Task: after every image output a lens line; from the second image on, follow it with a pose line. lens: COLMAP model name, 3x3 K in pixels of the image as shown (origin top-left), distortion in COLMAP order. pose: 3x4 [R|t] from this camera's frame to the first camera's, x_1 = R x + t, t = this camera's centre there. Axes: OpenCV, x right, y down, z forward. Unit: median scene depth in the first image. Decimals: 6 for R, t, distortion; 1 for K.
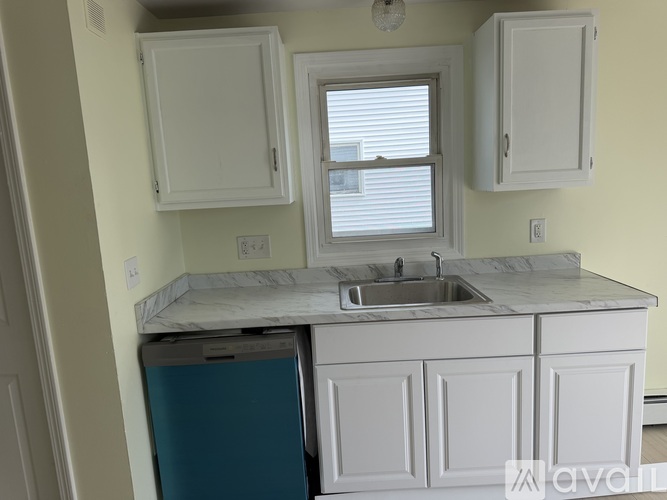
lens RADIAL K [[466.5, 0, 334.1], [0, 466.5, 253.9], [0, 0, 1]] dist [0.050934, -0.069429]
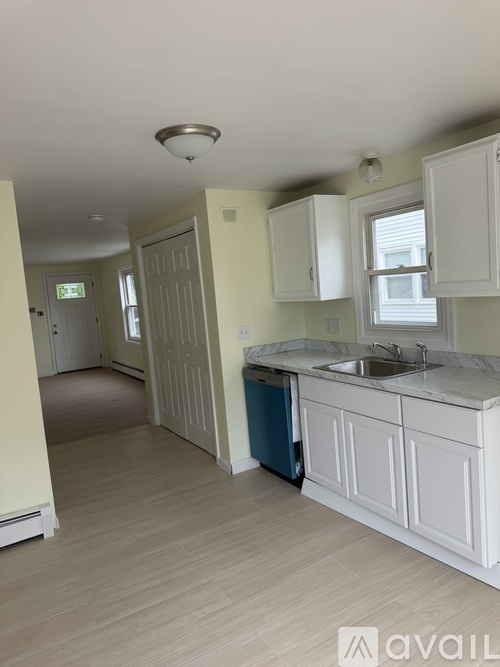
lens RADIAL K [[466.5, 0, 246.5], [0, 466.5, 333.2], [0, 0, 1]] dist [0.050934, -0.069429]
pose [[0.510039, 0.099260, -0.854405, 1.012288], [-0.084206, 0.994310, 0.065247, -0.069323], [0.856019, 0.038668, 0.515496, -0.036675]]
